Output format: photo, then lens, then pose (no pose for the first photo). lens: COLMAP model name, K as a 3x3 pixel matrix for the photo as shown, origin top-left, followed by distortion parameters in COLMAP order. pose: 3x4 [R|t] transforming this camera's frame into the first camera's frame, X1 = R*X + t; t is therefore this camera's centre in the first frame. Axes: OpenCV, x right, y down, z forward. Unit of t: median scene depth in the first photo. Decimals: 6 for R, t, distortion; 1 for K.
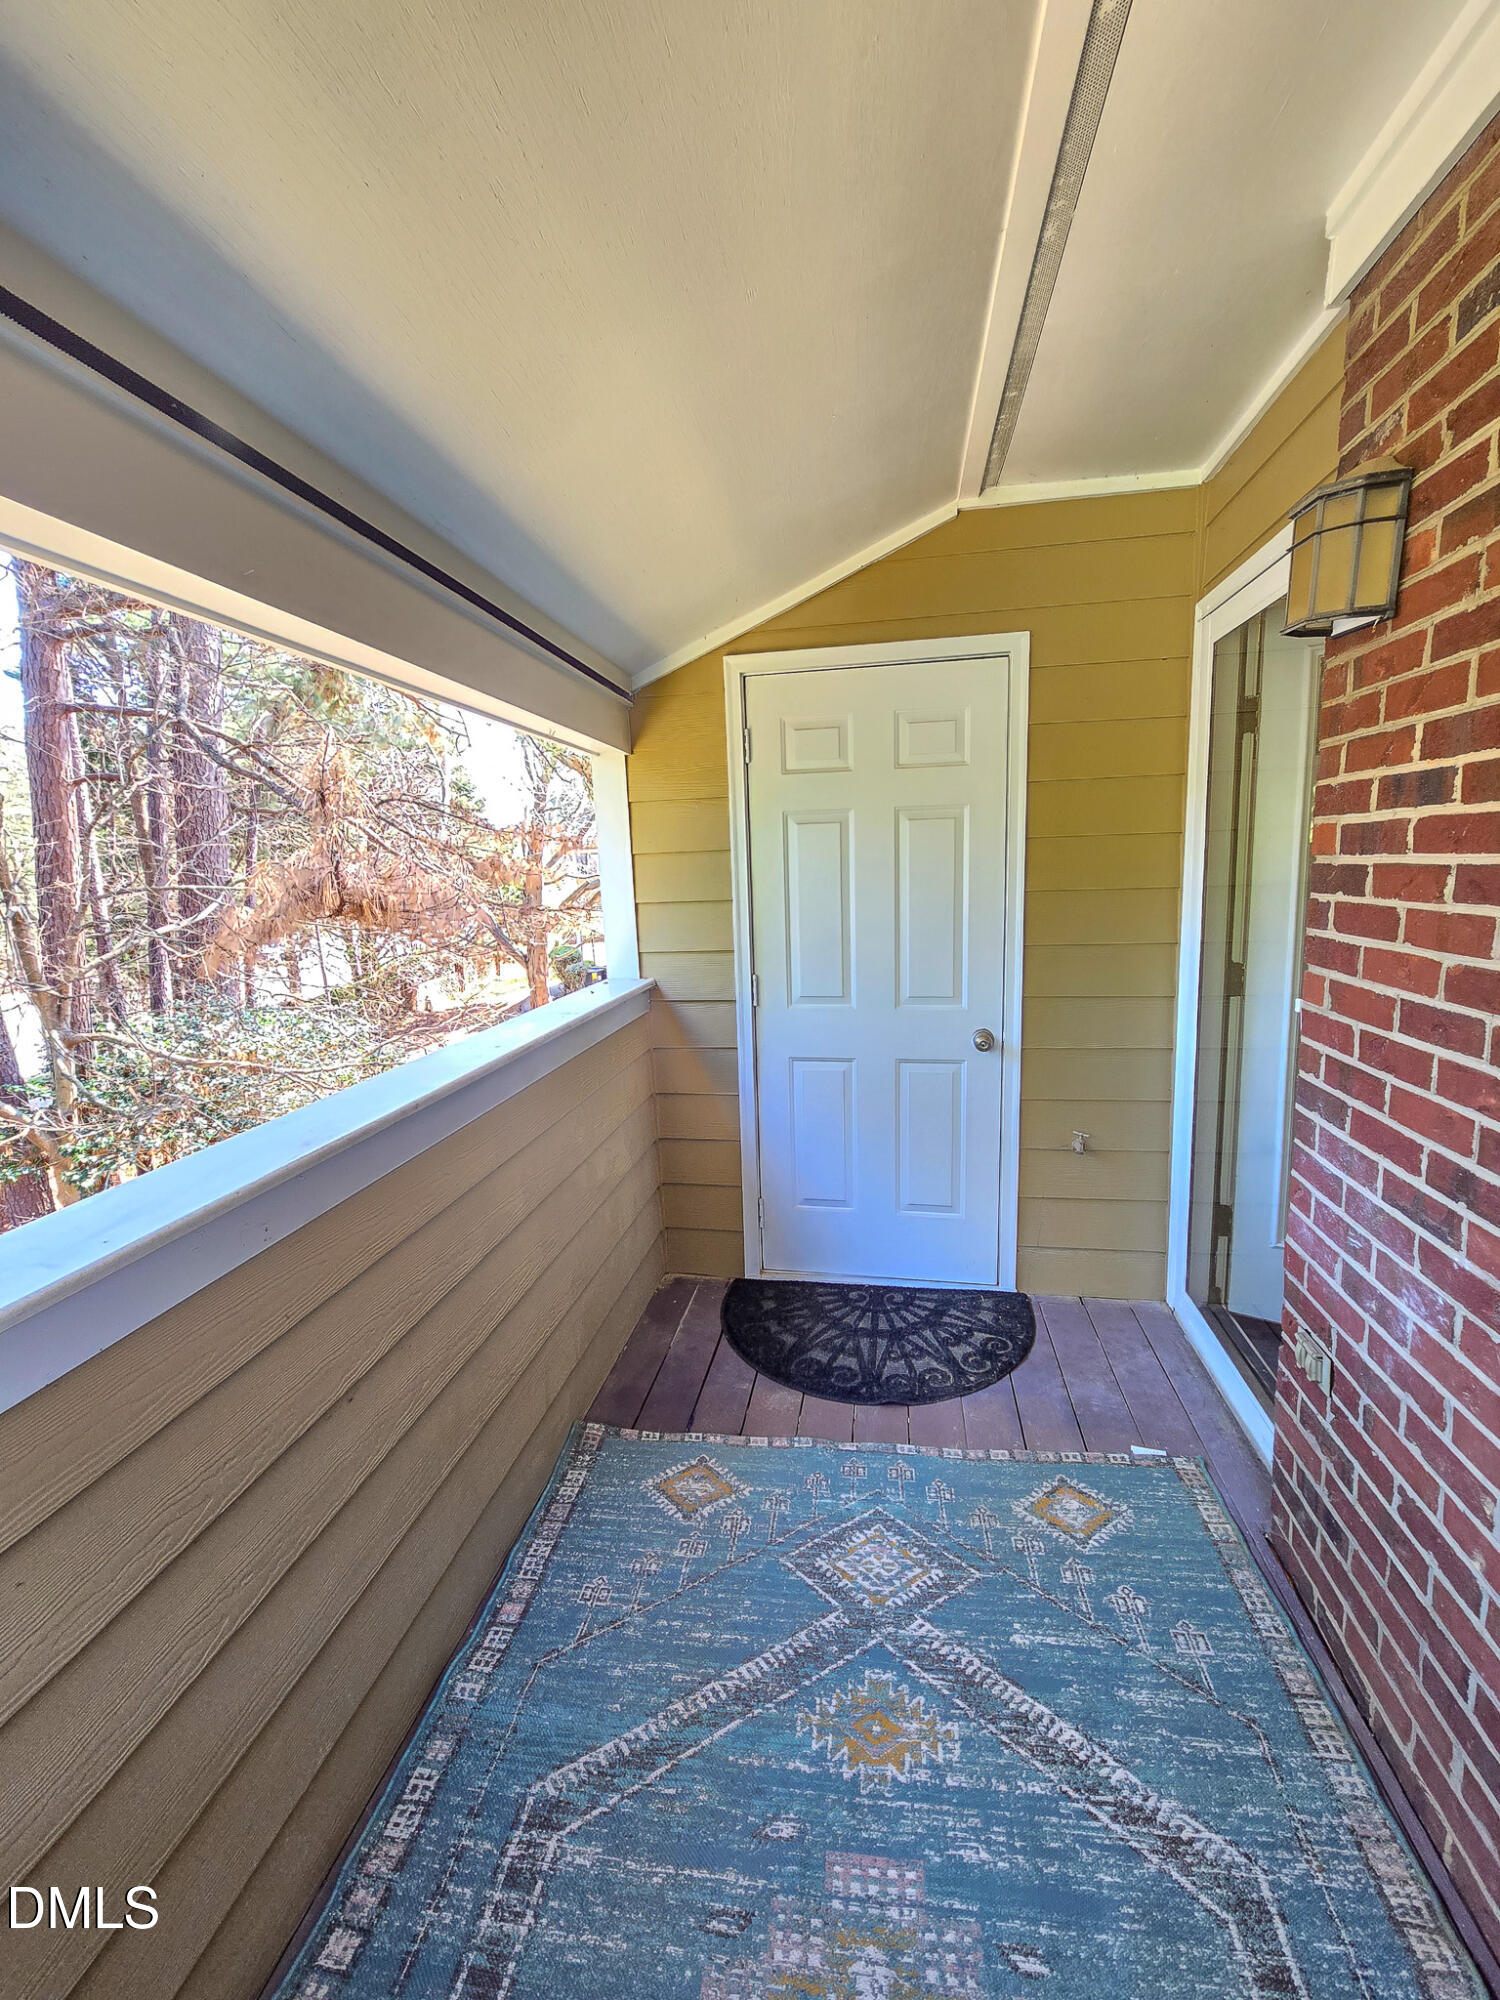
lens RADIAL K [[816.0, 0, 756.4], [0, 816.0, 997.8], [0, 0, 1]] dist [-0.001311, -0.000881]
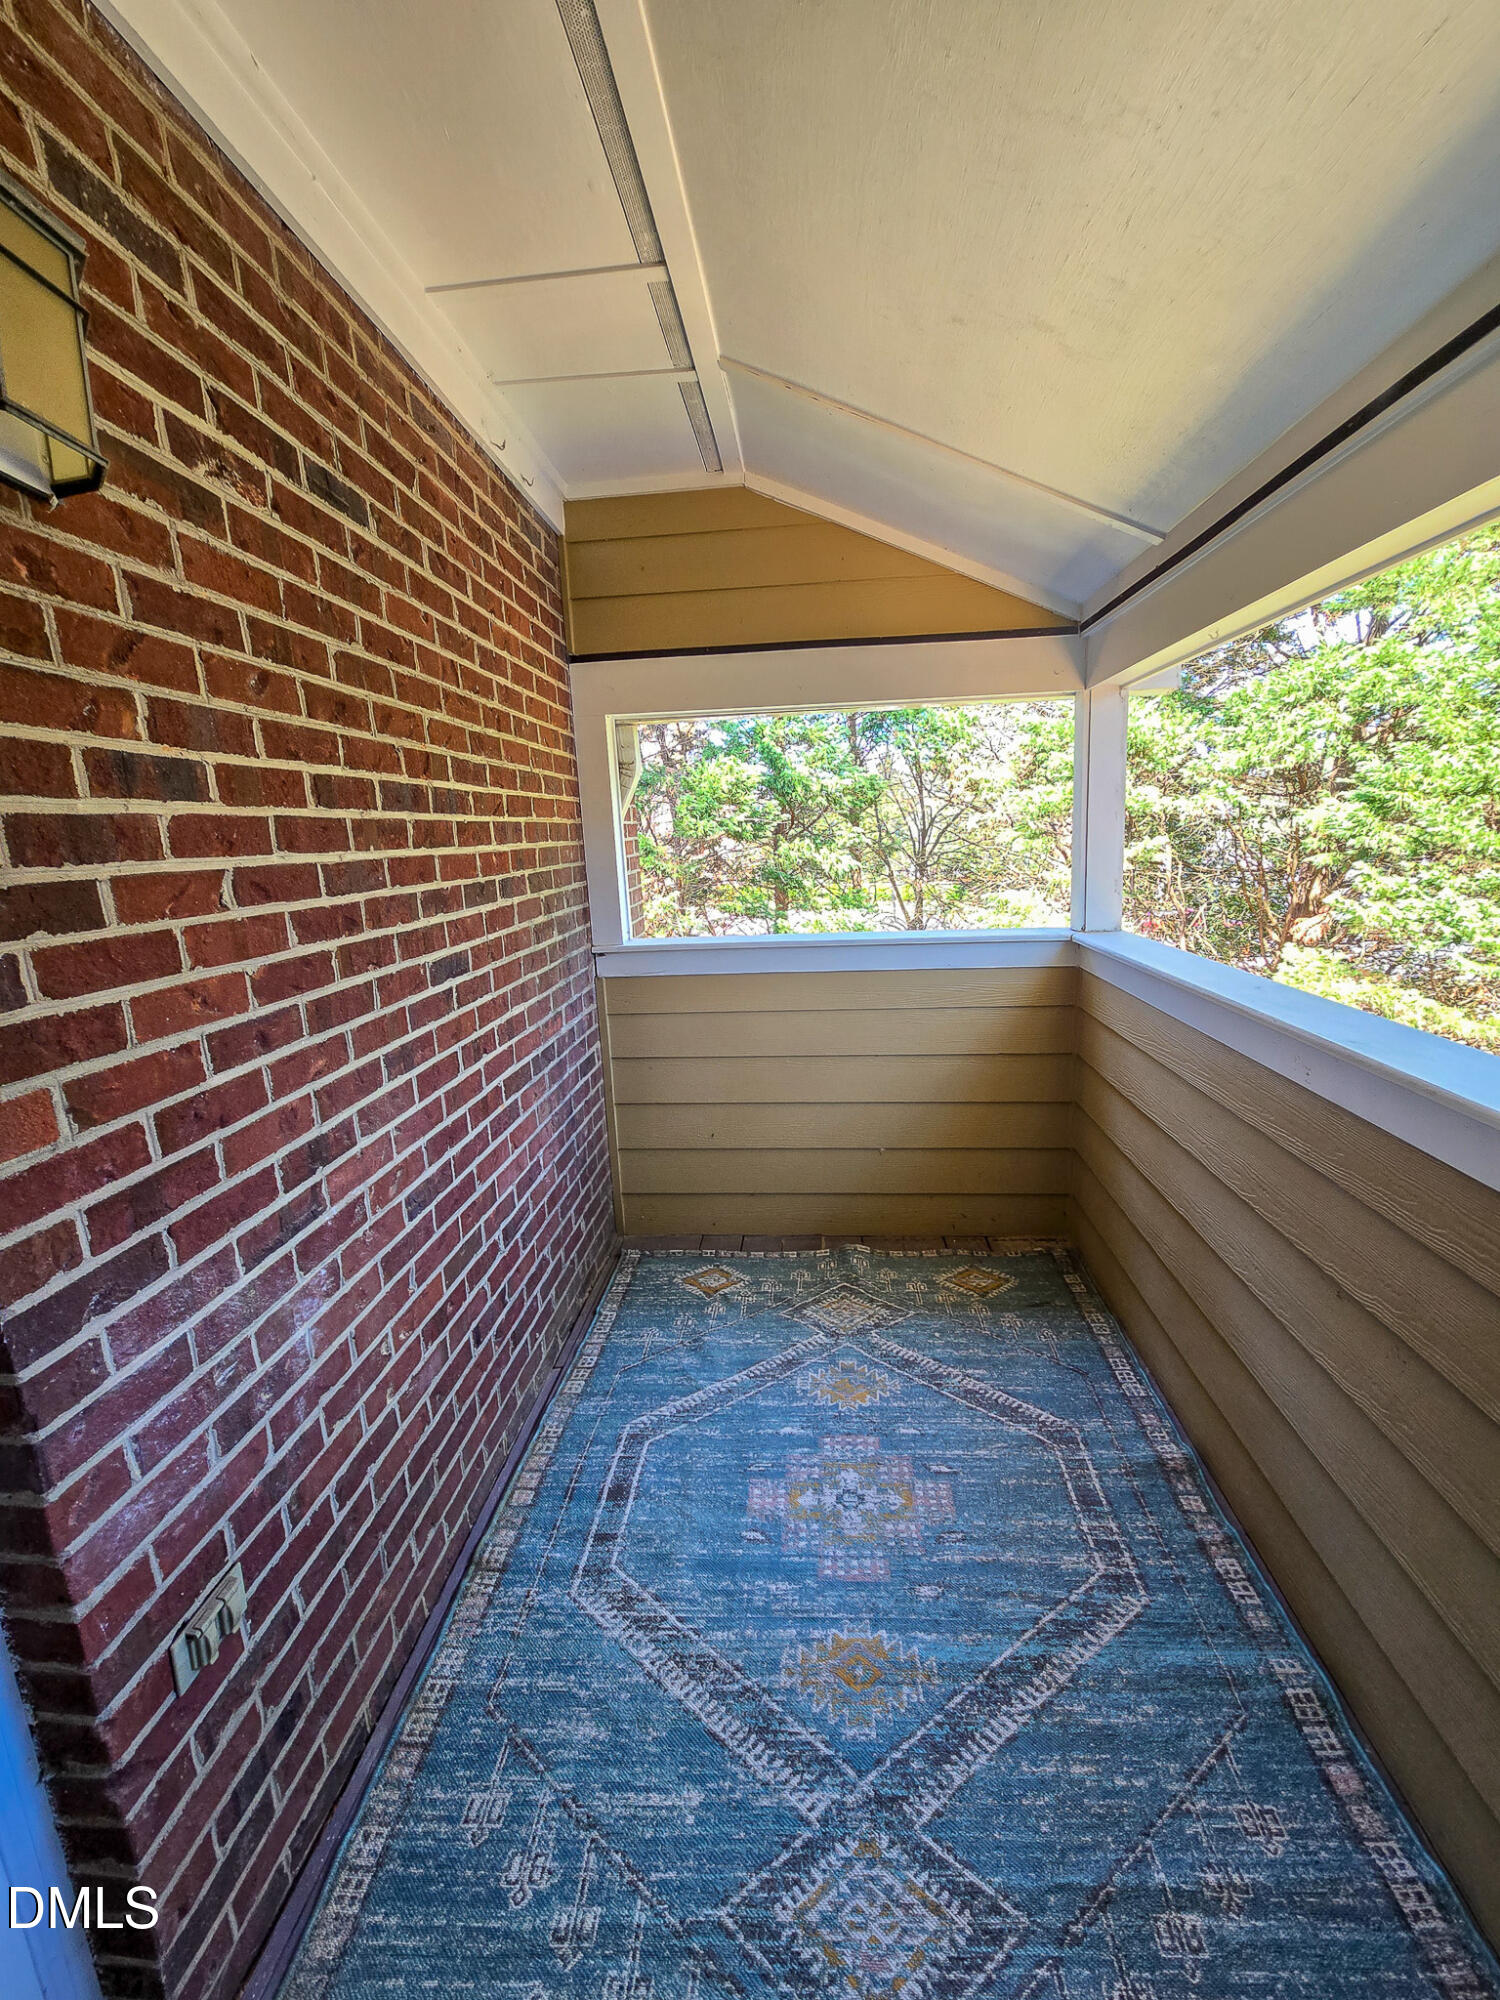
lens RADIAL K [[816.0, 0, 762.5], [0, 816.0, 992.6], [0, 0, 1]] dist [-0.001311, -0.000881]
pose [[-0.992680, 0.091770, -0.078517, 0.280417], [0.058587, 0.934392, 0.351395, -0.278454], [0.105613, 0.344222, -0.932929, 1.709240]]
